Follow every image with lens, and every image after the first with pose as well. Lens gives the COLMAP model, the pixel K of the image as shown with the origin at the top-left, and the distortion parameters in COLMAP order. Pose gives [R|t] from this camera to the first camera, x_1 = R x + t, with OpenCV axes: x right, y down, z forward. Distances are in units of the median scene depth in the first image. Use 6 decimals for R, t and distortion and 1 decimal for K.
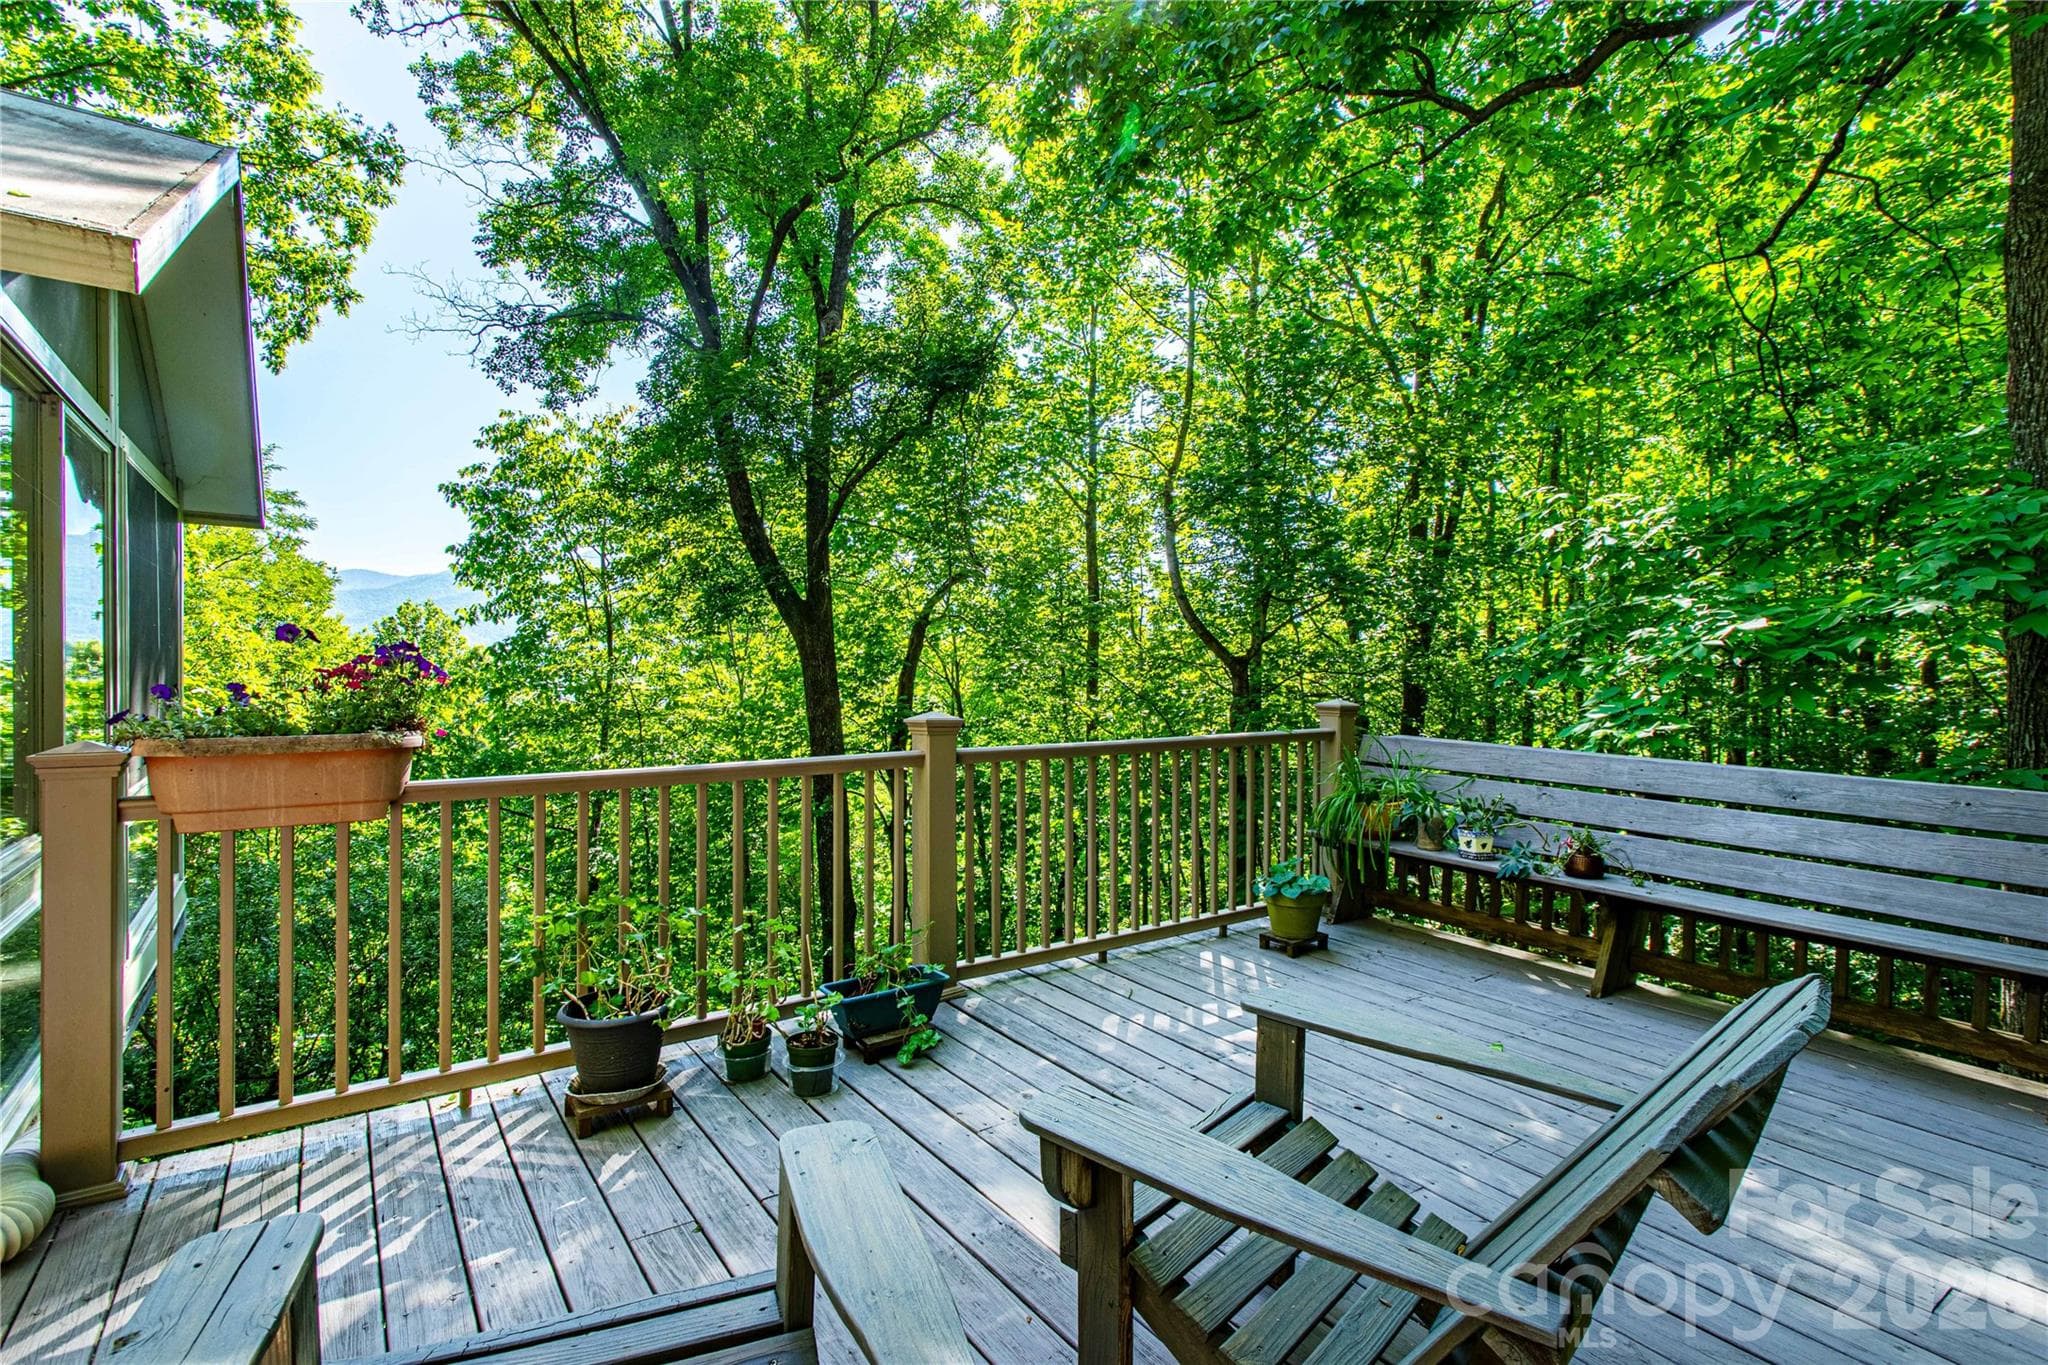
lens RADIAL K [[985.6, 0, 1023.3], [0, 985.6, 679.4], [0, 0, 1]] dist [0.005194, 0.000754]
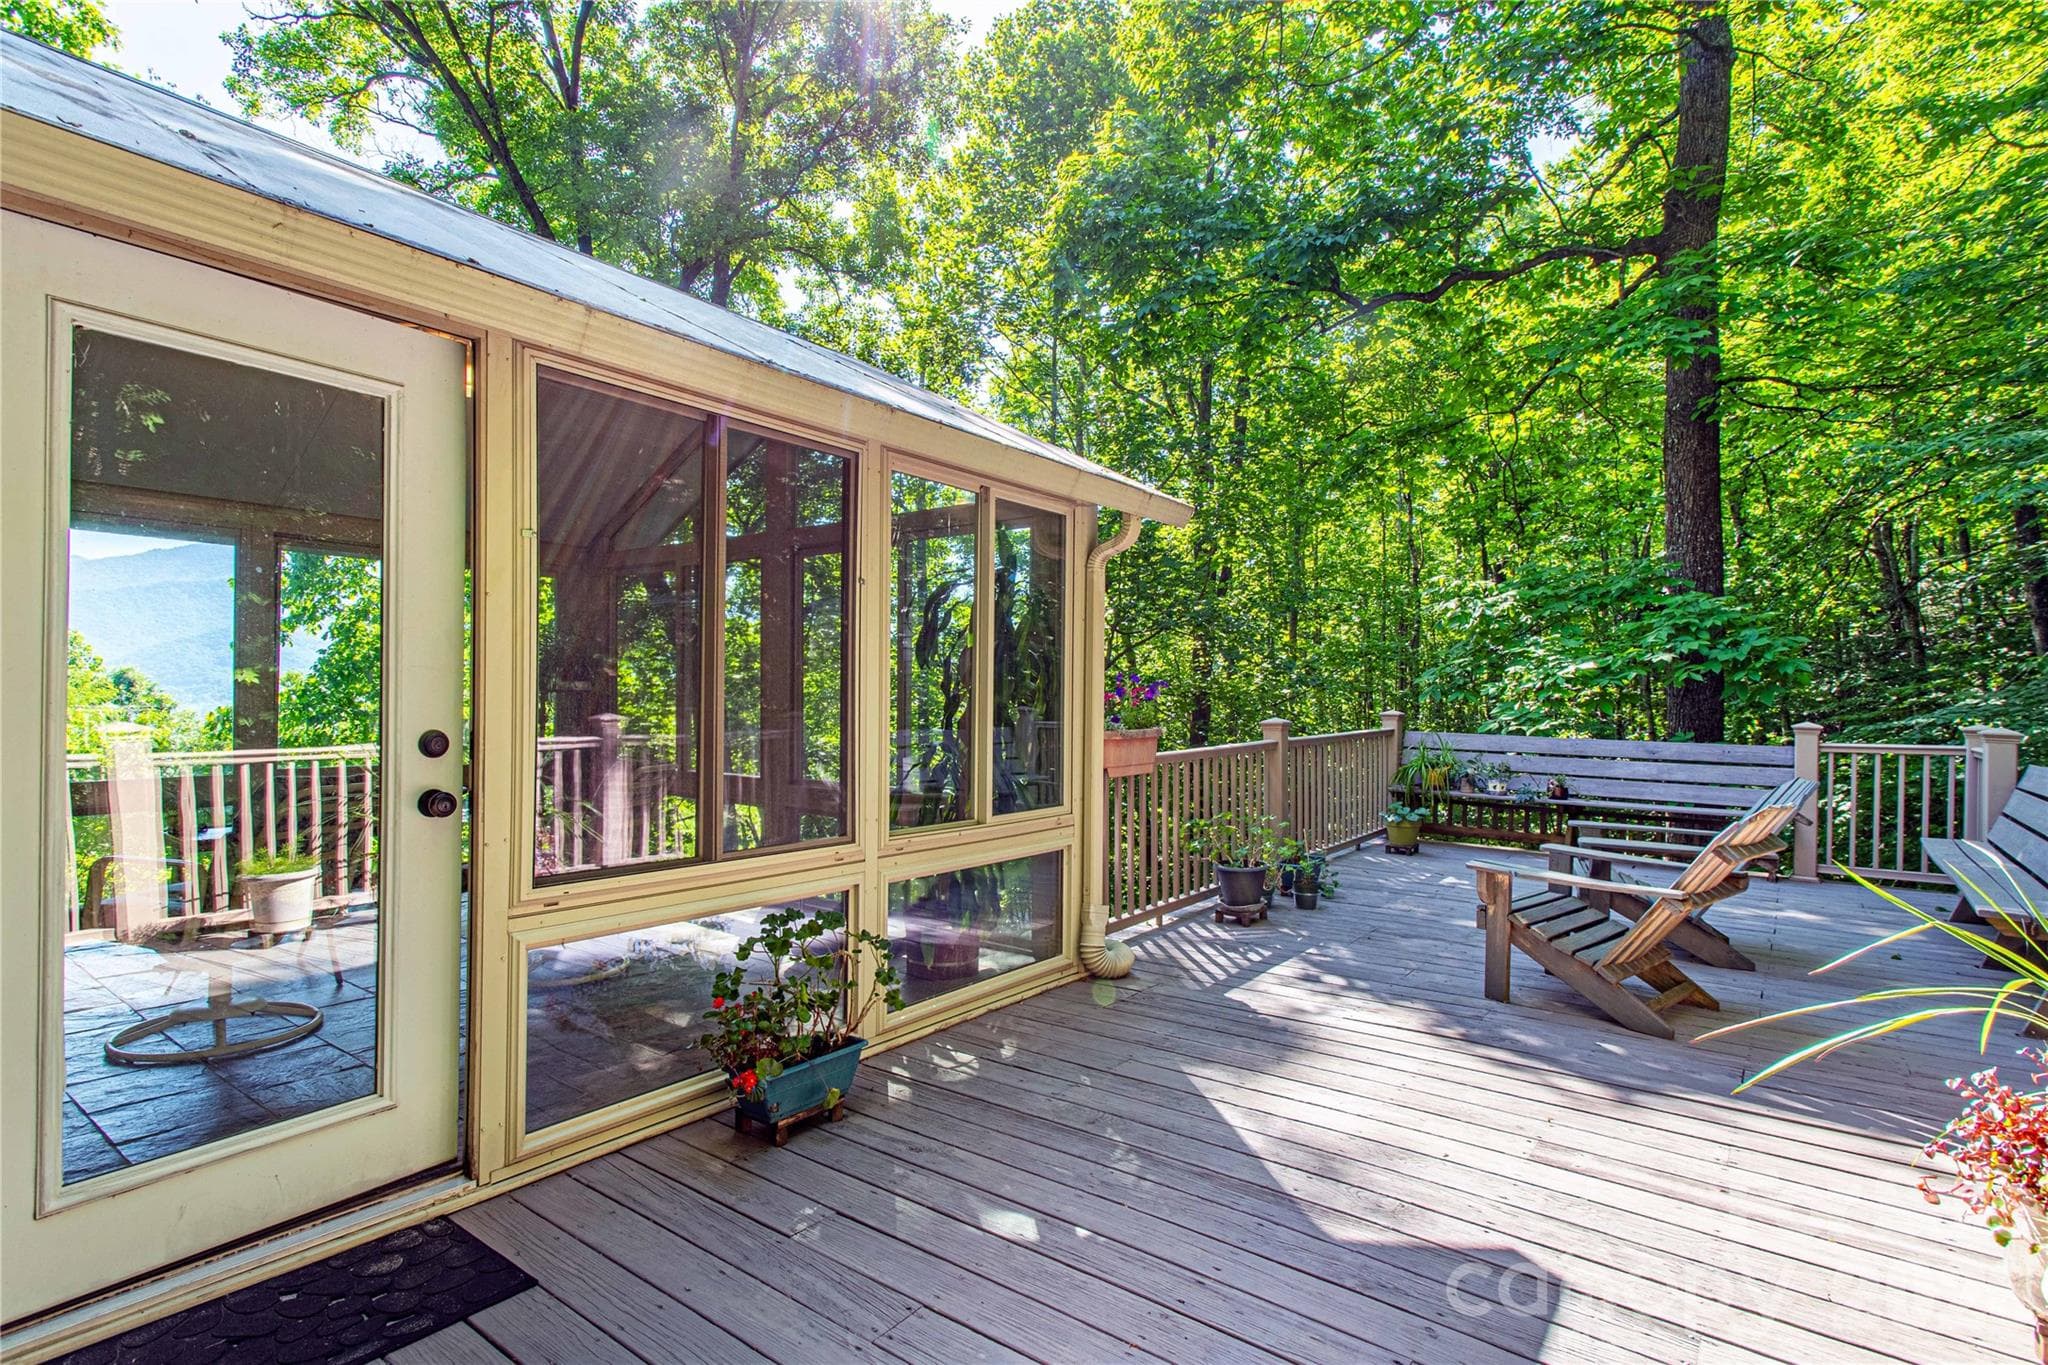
lens RADIAL K [[985.6, 0, 1030.0], [0, 985.6, 687.4], [0, 0, 1]] dist [0.005194, 0.000754]
pose [[0.956528, -0.003174, 0.291623, -0.402667], [0.005927, 0.999946, -0.008558, -0.003452], [-0.291580, 0.009914, 0.956495, -0.223246]]
